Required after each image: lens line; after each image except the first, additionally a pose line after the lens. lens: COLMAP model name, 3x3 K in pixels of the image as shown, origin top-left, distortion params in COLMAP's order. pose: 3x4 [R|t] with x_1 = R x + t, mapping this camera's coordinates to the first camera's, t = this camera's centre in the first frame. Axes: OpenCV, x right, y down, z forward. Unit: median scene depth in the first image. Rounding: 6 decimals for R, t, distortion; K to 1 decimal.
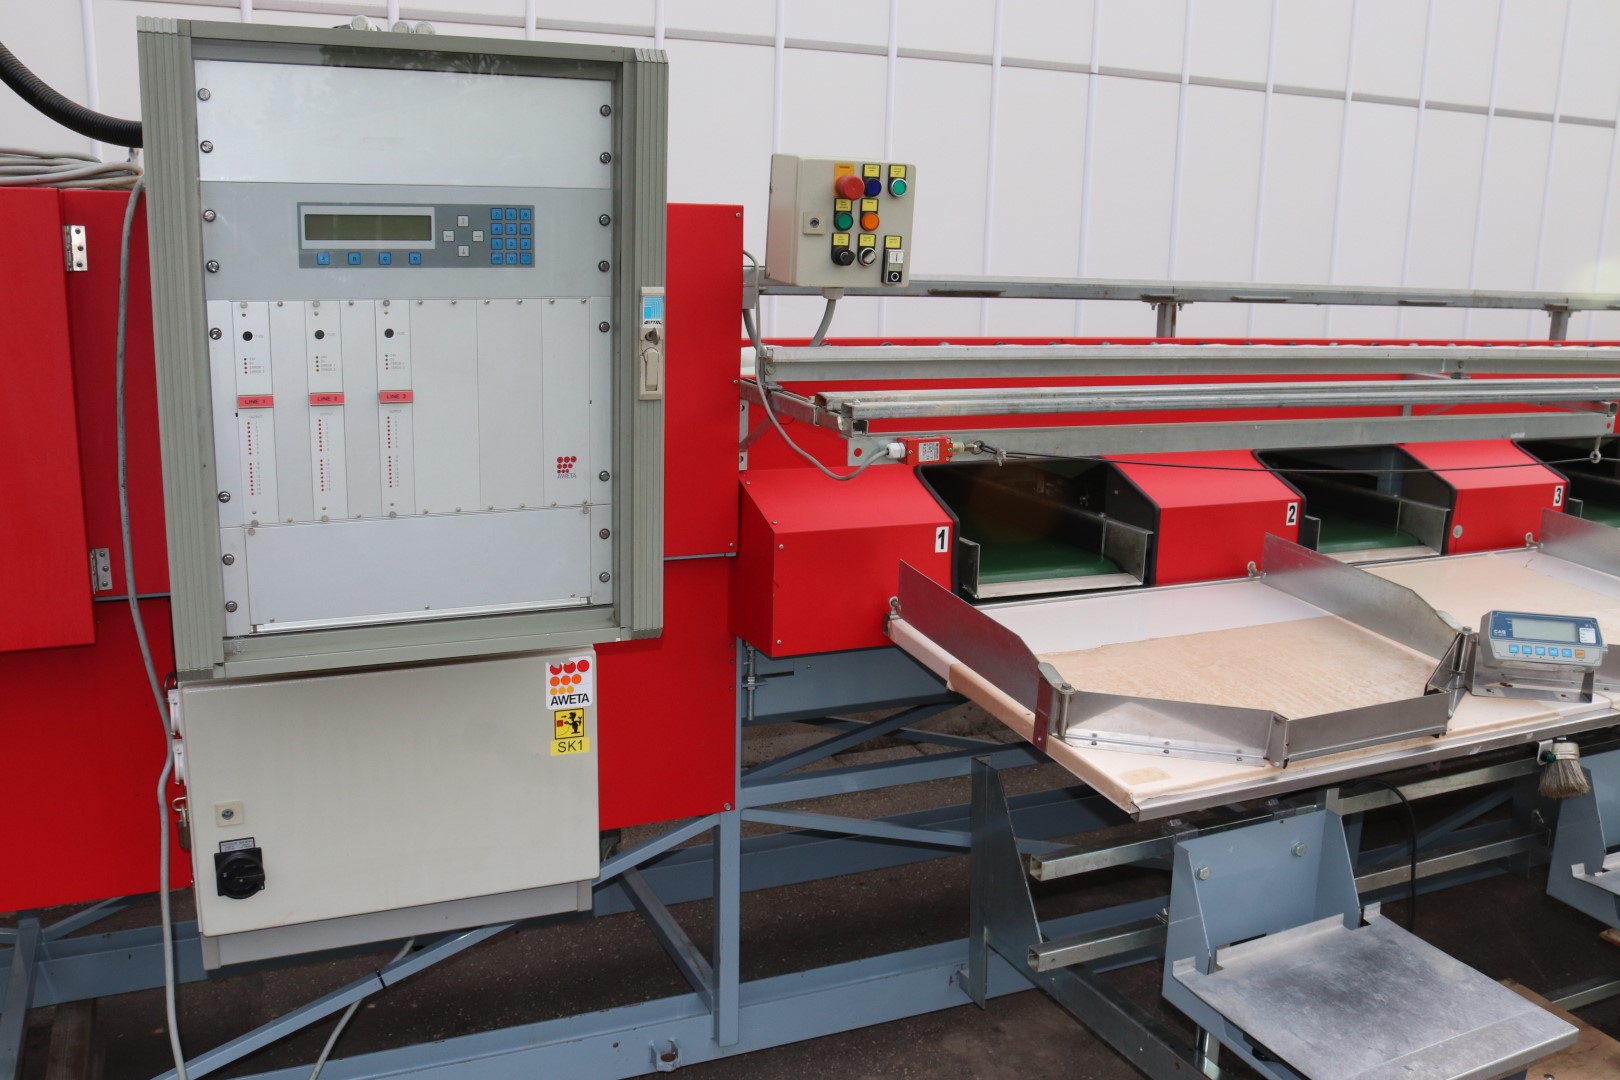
lens RADIAL K [[1466.4, 0, 819.1], [0, 1466.4, 554.3], [0, 0, 1]] dist [-0.160197, 0.163814]
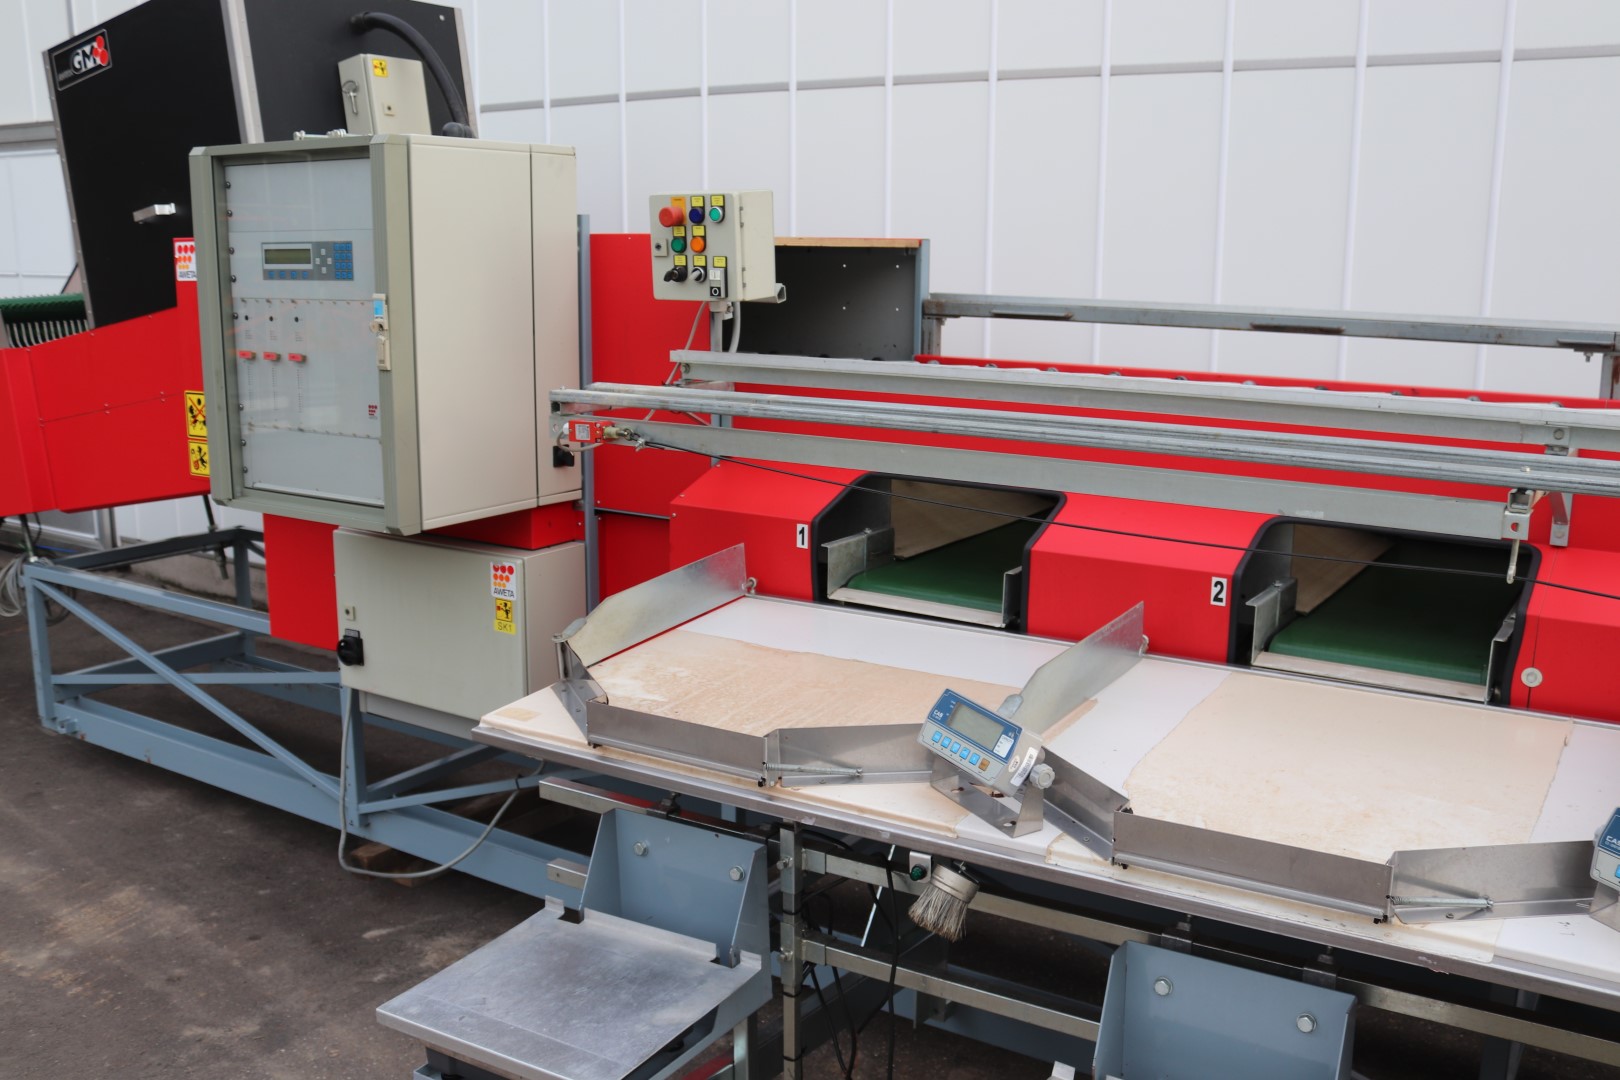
lens RADIAL K [[1467.7, 0, 823.9], [0, 1467.7, 552.0], [0, 0, 1]] dist [-0.159400, 0.162029]
pose [[0.543313, 0.150132, -0.825997, 1.128650], [-0.178806, 0.981999, 0.060874, -0.076795], [0.820268, 0.114620, 0.560378, 0.465341]]
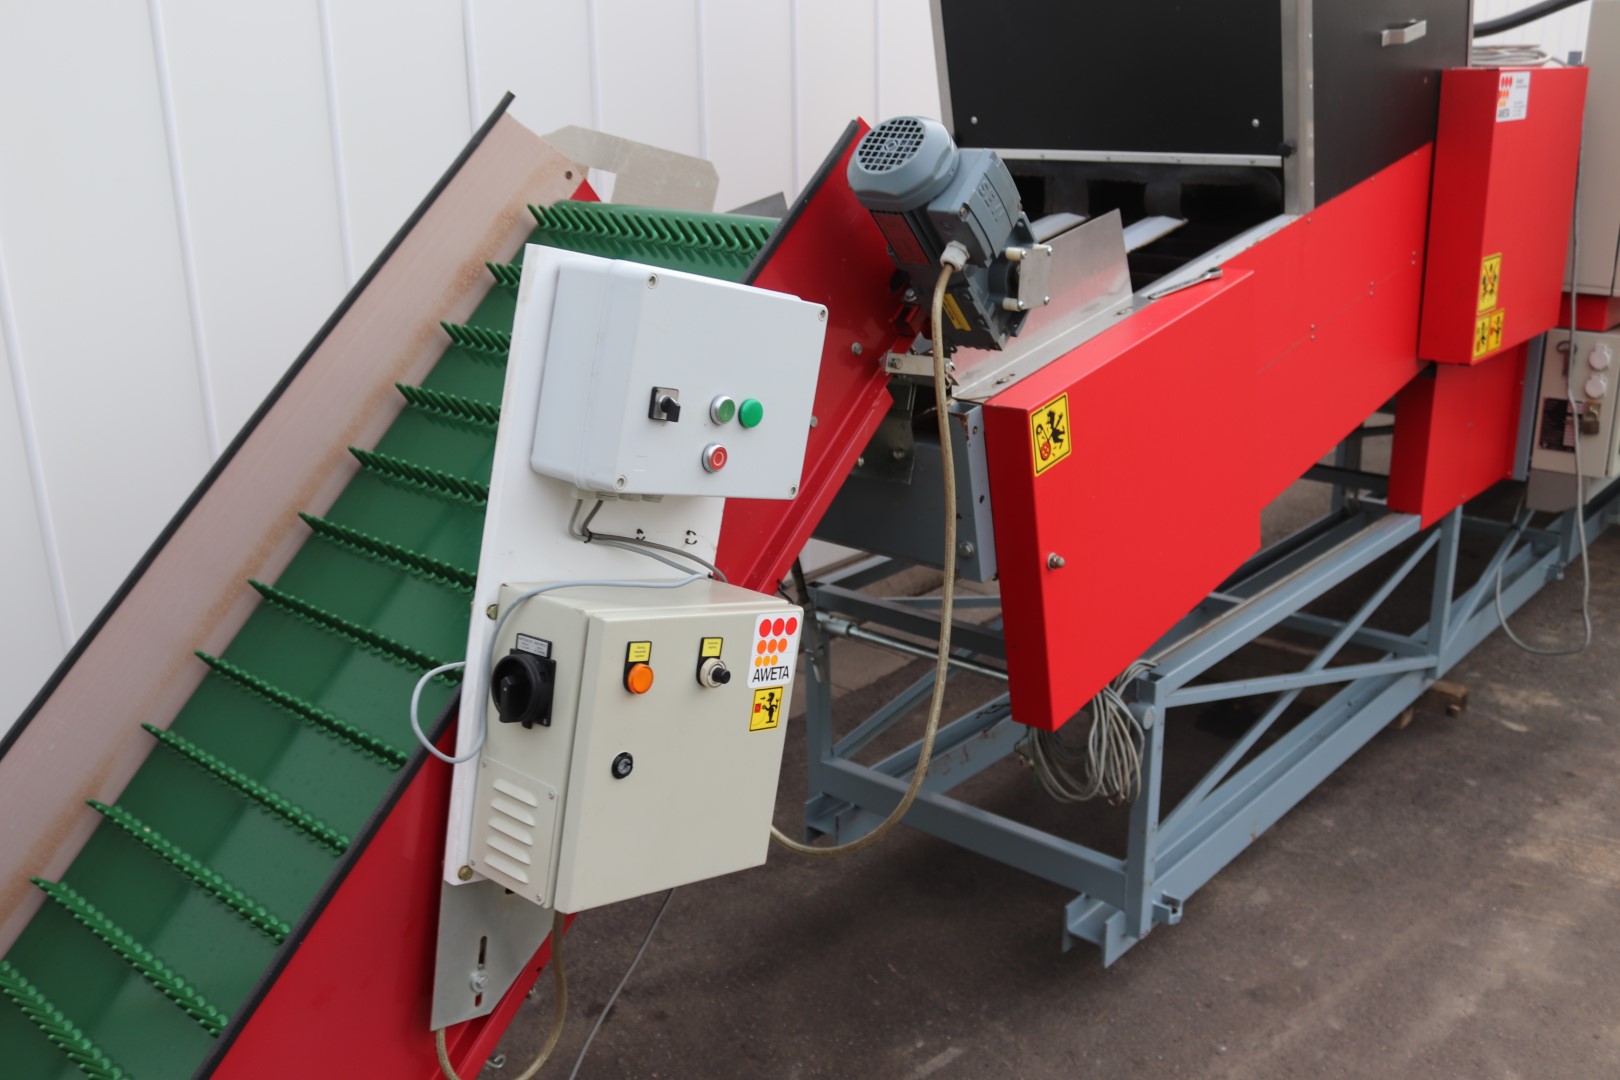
lens RADIAL K [[1462.5, 0, 815.1], [0, 1462.5, 545.4], [0, 0, 1]] dist [-0.154555, 0.157016]
pose [[0.915665, -0.165532, 0.366273, -1.912413], [0.131689, 0.984513, 0.115721, 0.004585], [-0.379756, -0.057728, 0.923284, -0.286792]]
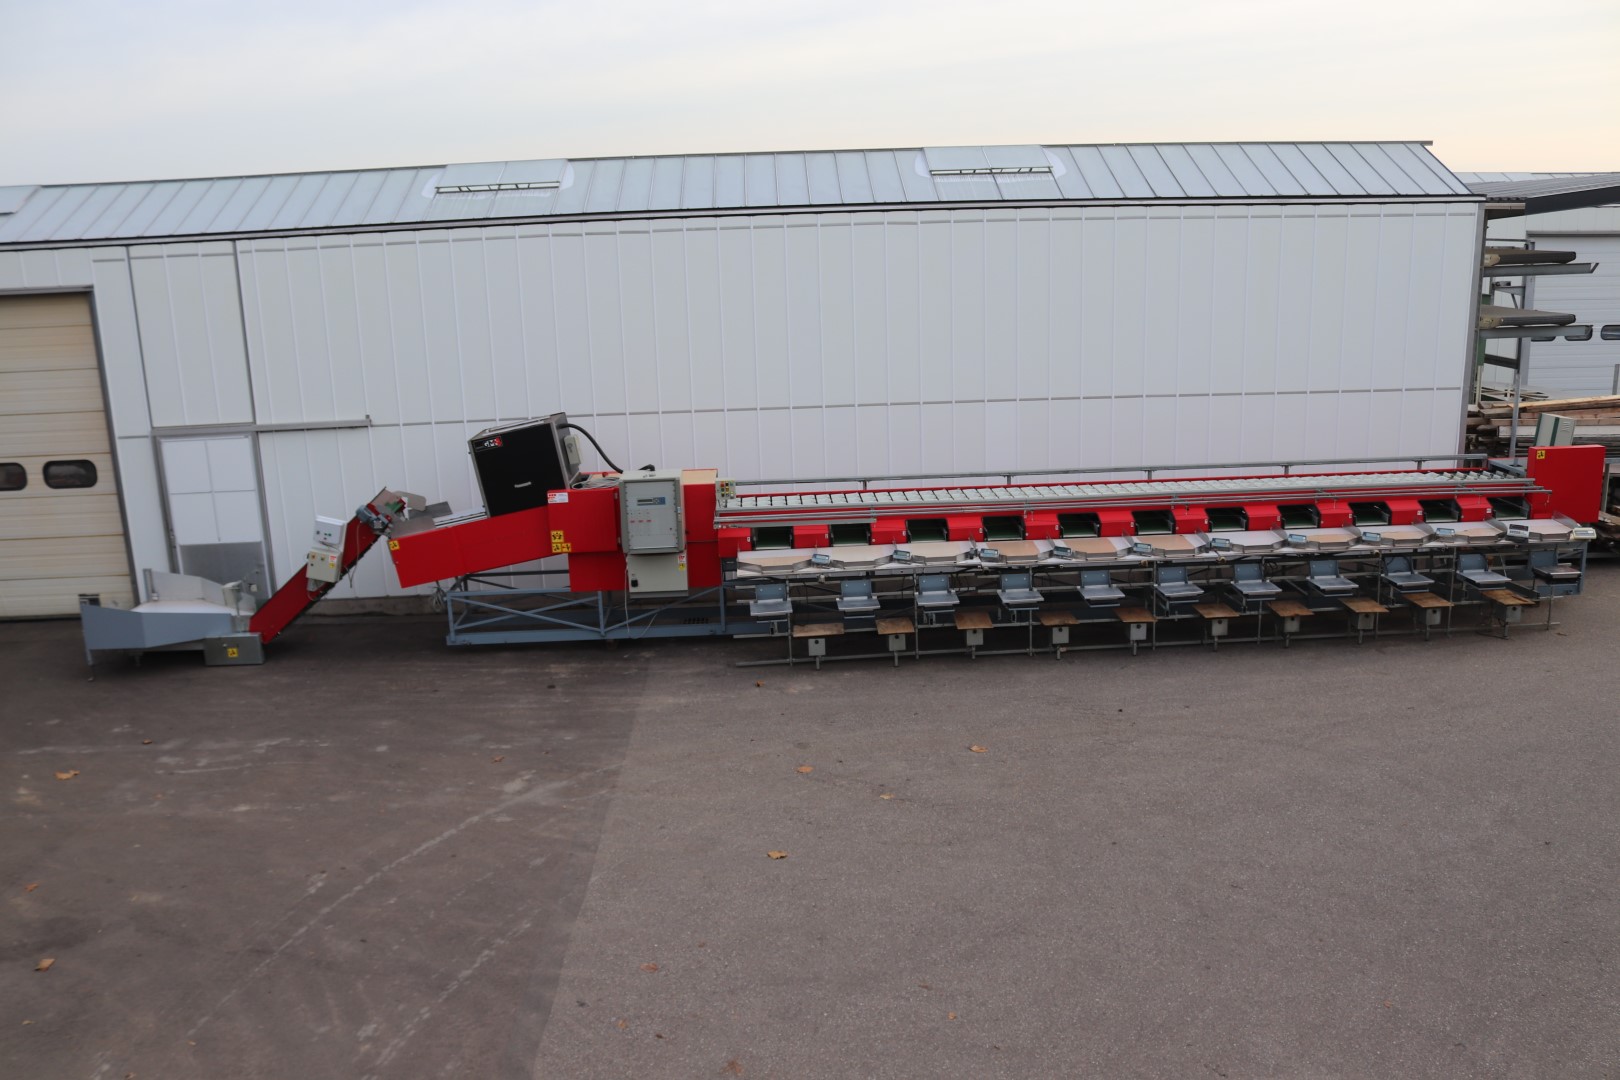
lens RADIAL K [[1359.7, 0, 829.2], [0, 1359.7, 559.4], [0, 0, 1]] dist [-0.170955, 0.156476]
pose [[0.926872, 0.035287, -0.373715, 2.782259], [-0.028139, 0.999302, 0.024567, -0.083816], [0.374321, -0.012255, 0.927218, -4.525785]]
